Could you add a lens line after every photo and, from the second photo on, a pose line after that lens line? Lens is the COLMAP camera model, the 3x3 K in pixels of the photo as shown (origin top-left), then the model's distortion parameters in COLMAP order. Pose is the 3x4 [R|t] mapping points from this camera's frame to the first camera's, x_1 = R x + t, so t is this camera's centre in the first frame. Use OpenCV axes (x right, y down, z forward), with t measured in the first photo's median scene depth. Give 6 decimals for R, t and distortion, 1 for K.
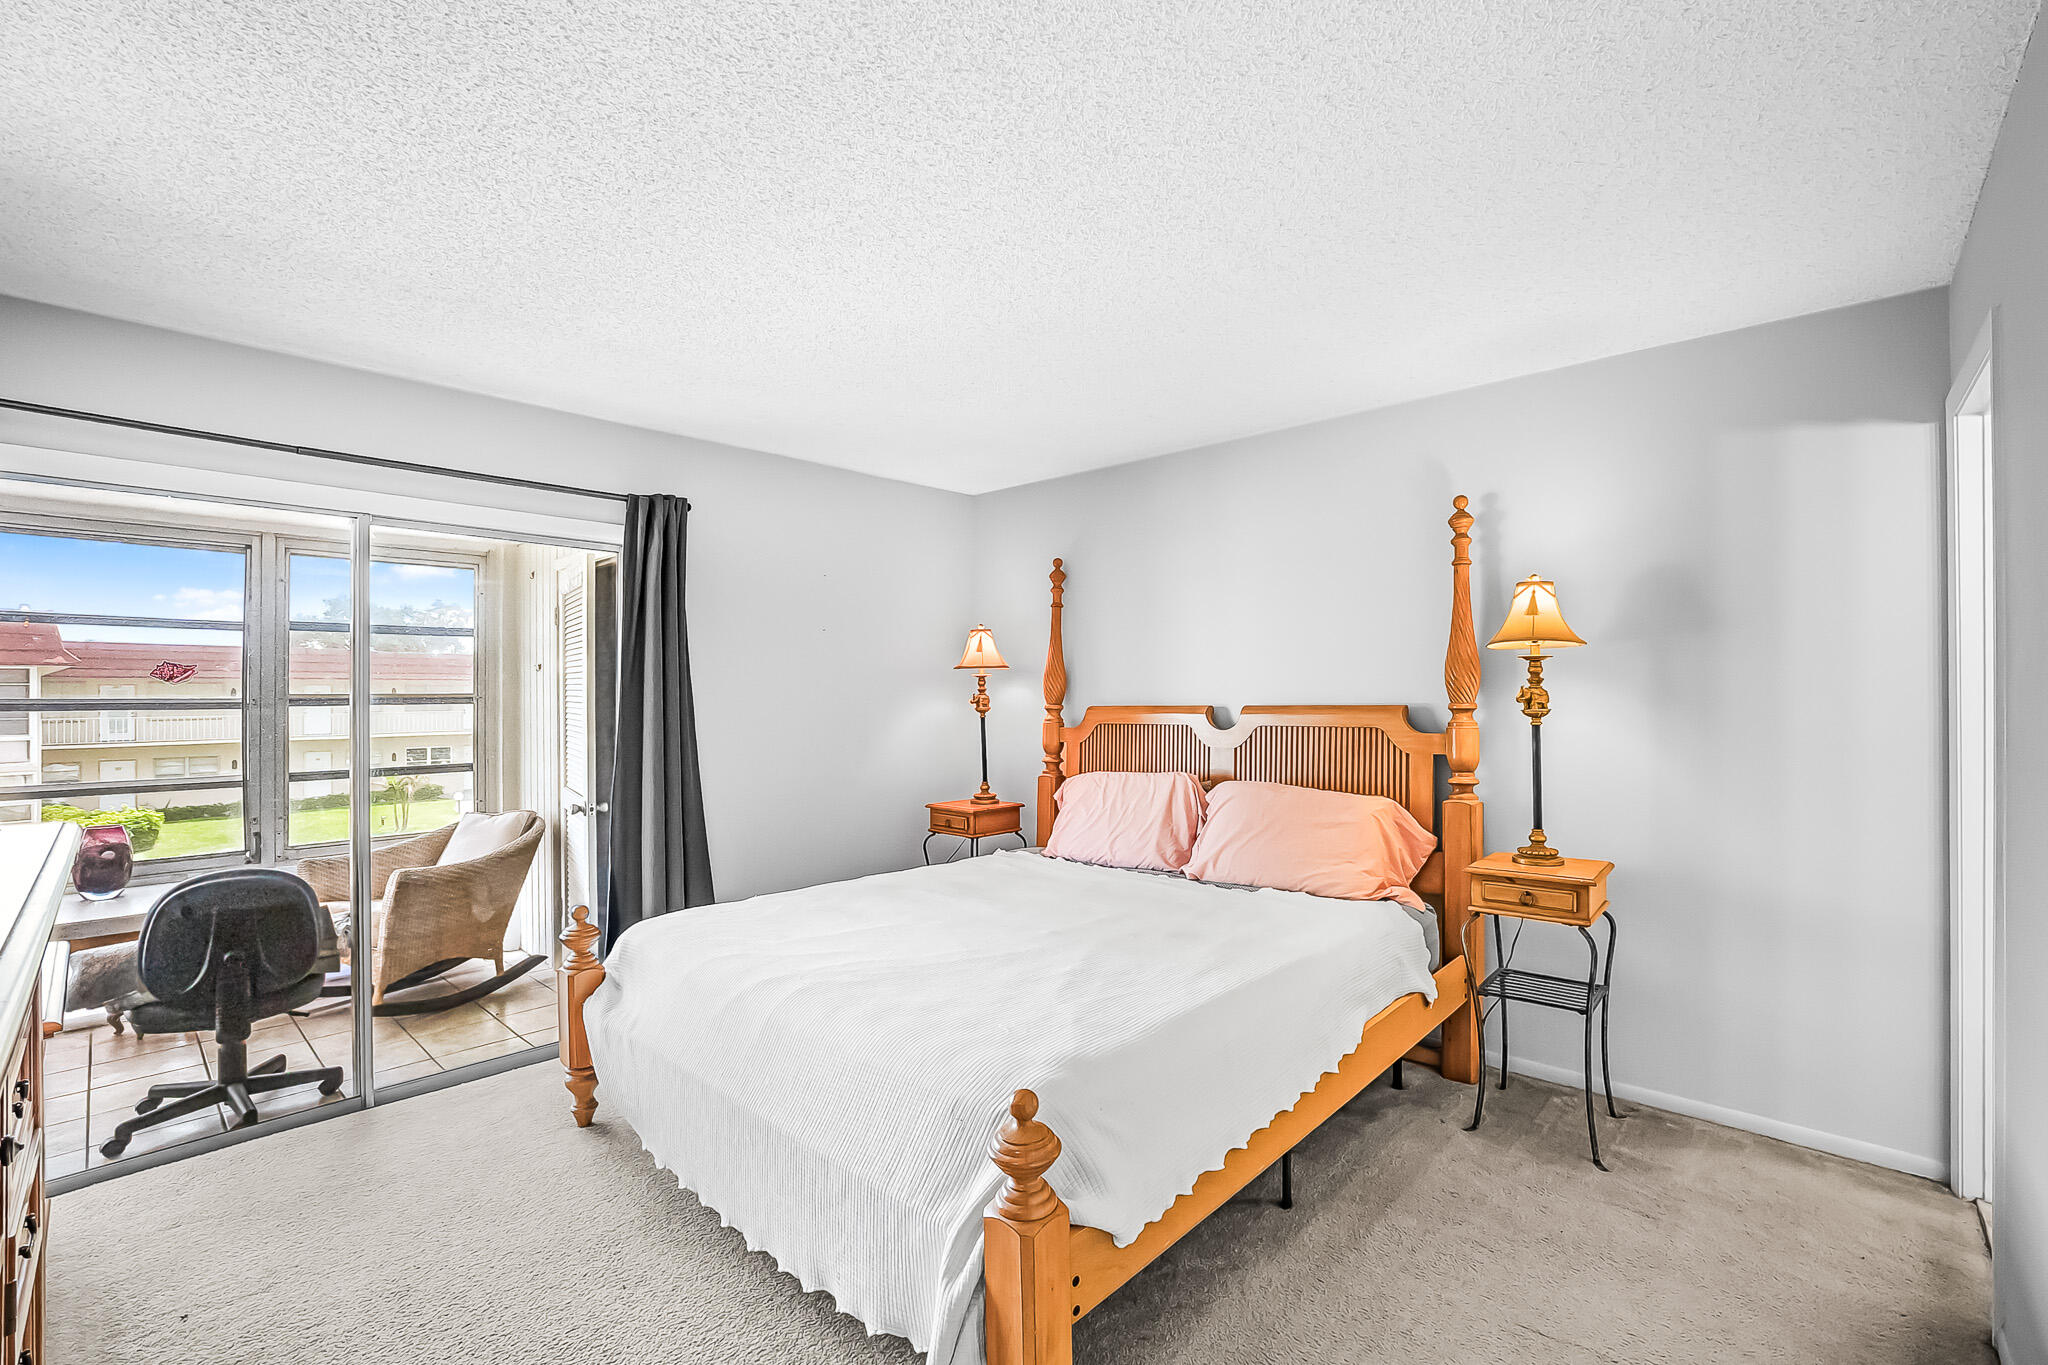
lens RADIAL K [[883.4, 0, 1036.0], [0, 883.4, 698.3], [0, 0, 1]] dist [-0.005031, 0.004356]
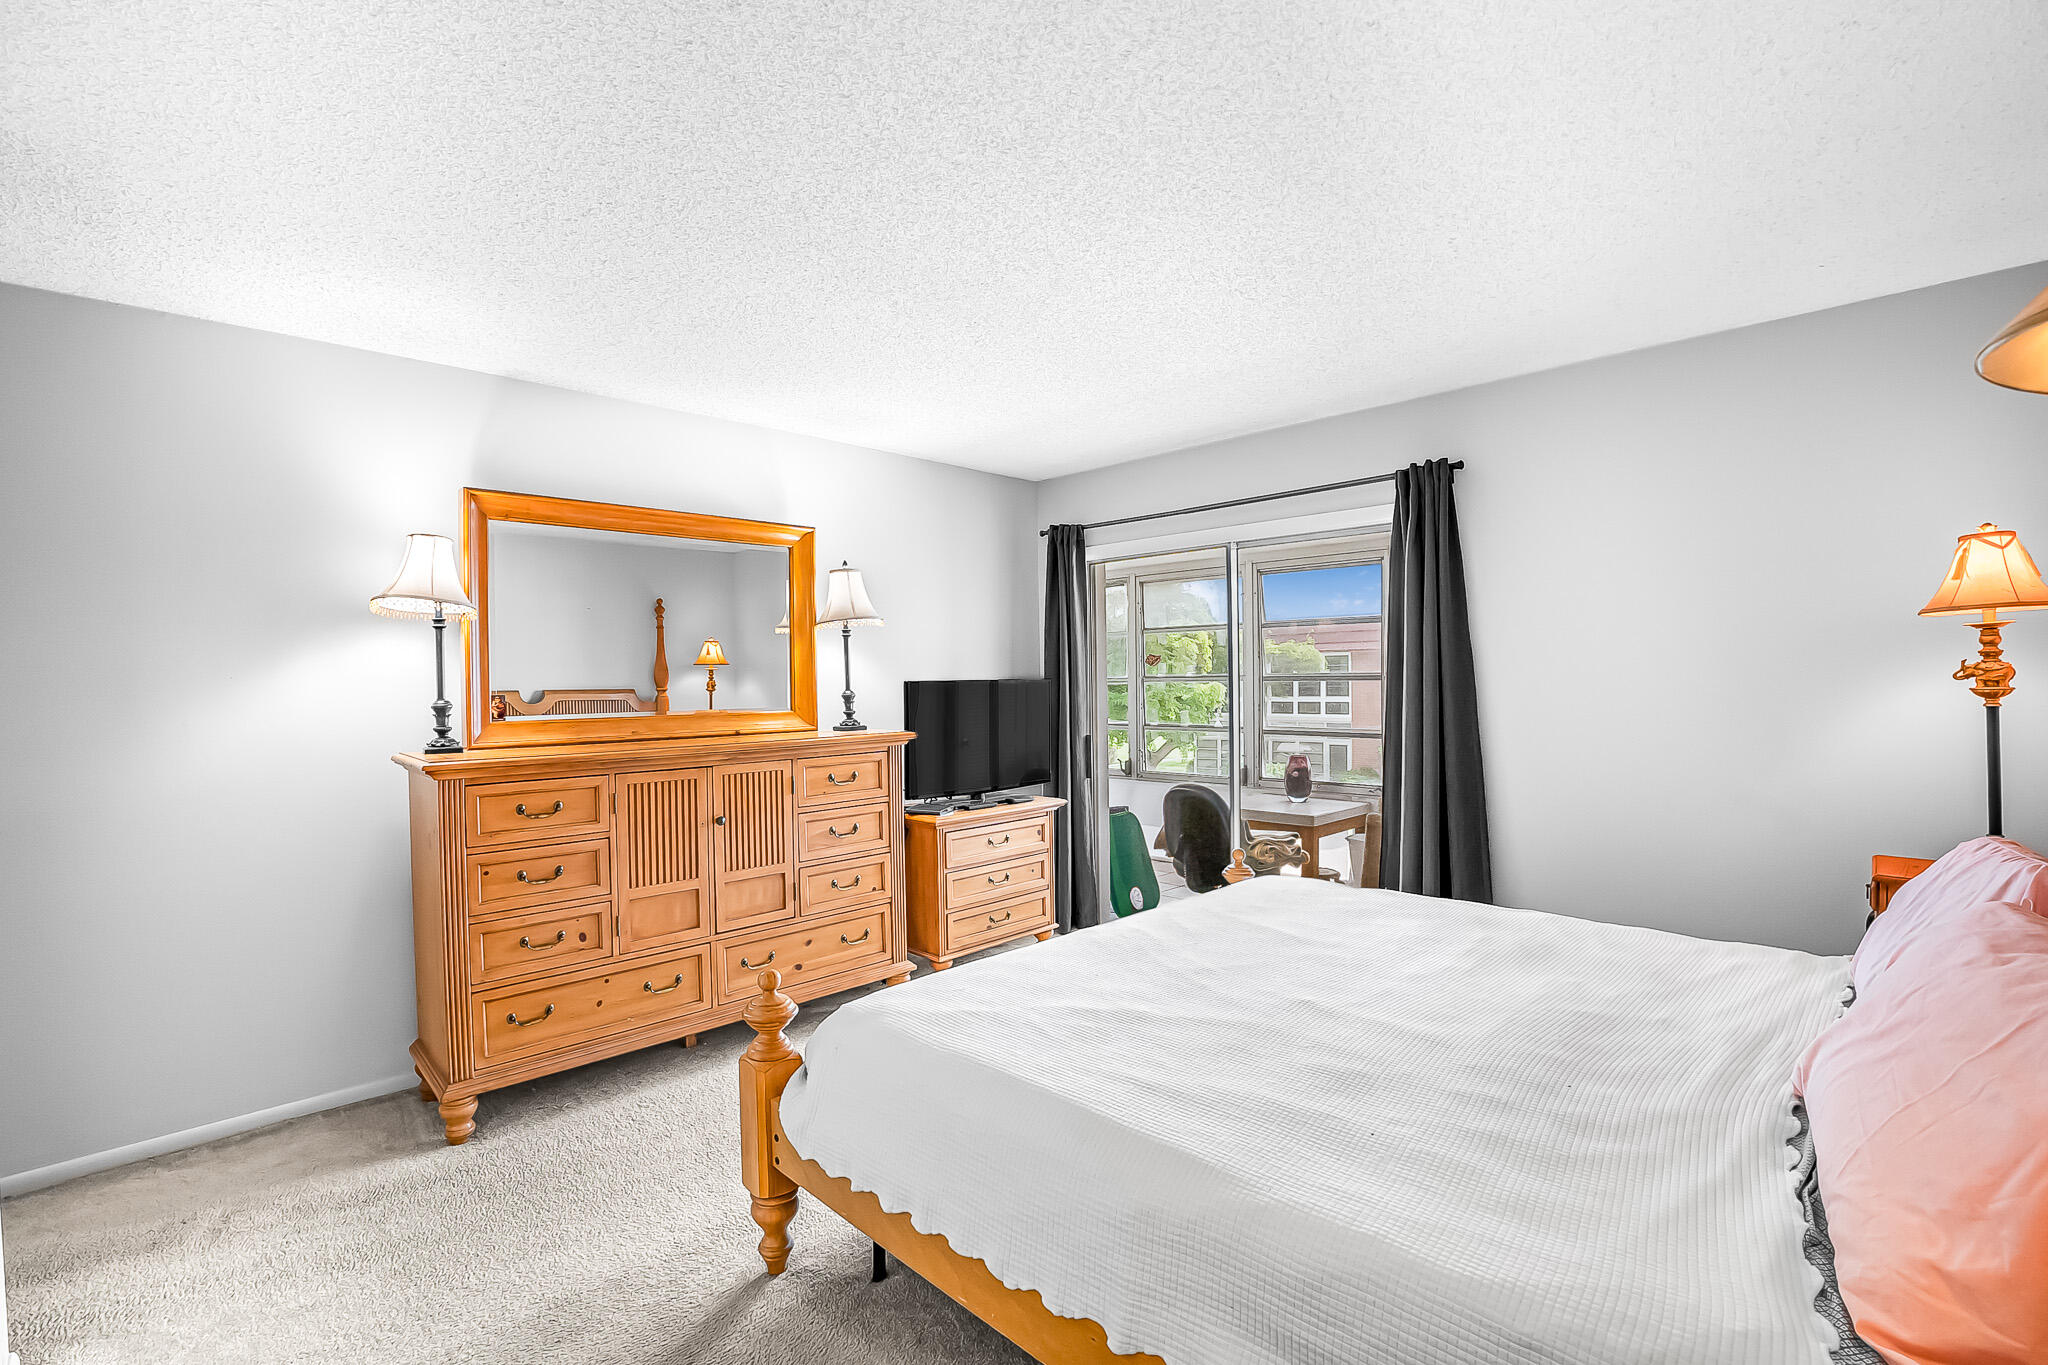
lens RADIAL K [[883.4, 0, 1035.7], [0, 883.4, 679.9], [0, 0, 1]] dist [-0.005031, 0.004356]
pose [[-0.035805, 0.002687, -0.999355, 0.566666], [0.014911, 0.999887, 0.002154, -0.001223], [0.999248, -0.014824, -0.035841, 0.619231]]
